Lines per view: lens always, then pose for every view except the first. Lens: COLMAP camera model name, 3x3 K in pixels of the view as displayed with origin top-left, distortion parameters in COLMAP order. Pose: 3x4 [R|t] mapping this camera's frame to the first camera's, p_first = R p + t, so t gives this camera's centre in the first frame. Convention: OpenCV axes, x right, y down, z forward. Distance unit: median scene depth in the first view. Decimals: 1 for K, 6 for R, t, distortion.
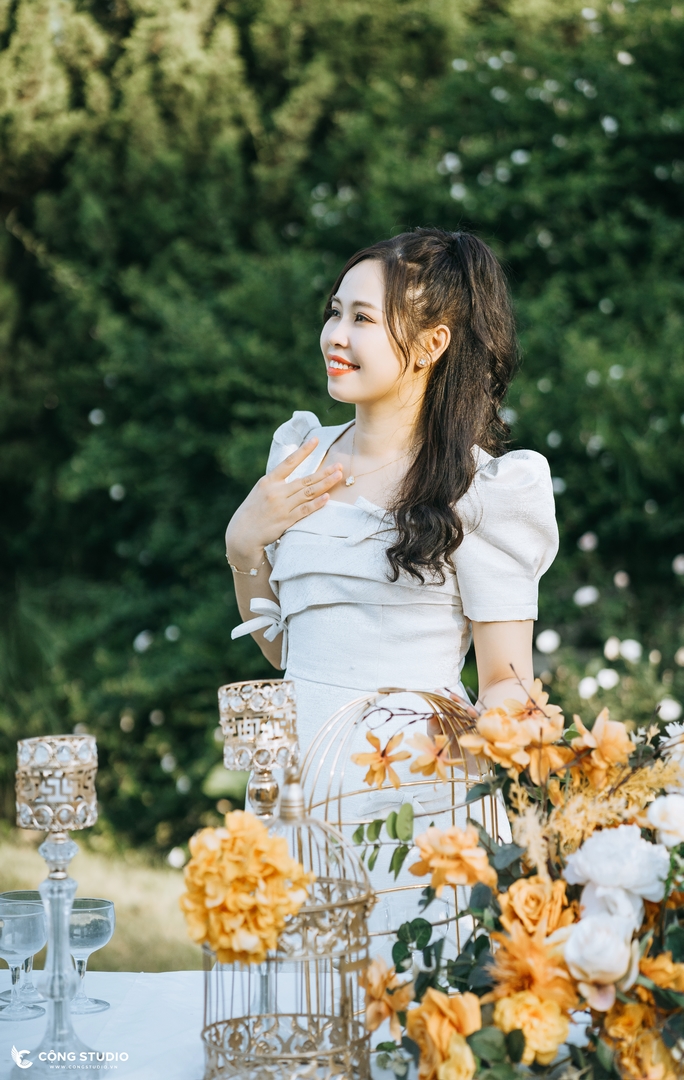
lens RADIAL K [[2507.6, 0, 349.8], [0, 2507.6, 457.8], [0, 0, 1]] dist [0.156700, 0.000000]
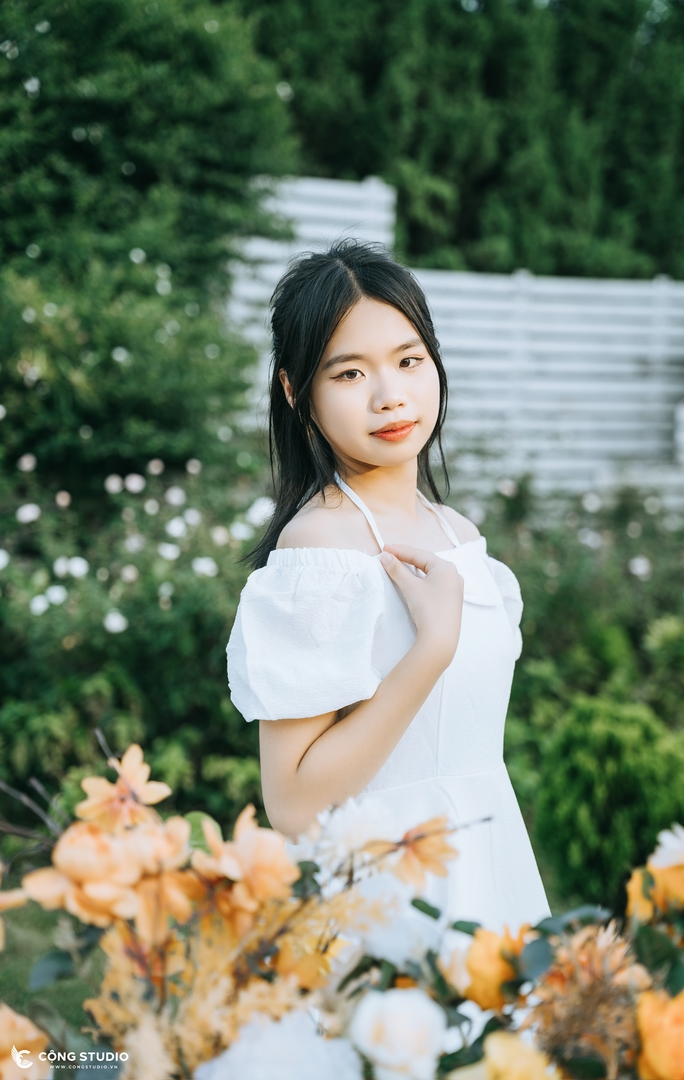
lens RADIAL K [[1930.2, 0, 340.7], [0, 1930.2, 478.9], [0, 0, 1]] dist [0.505091, 0.000000]
pose [[0.963364, -0.002068, 0.268191, -0.003154], [-0.011333, 0.998763, 0.048410, -0.002785], [-0.267959, -0.049676, 0.962149, 0.131126]]
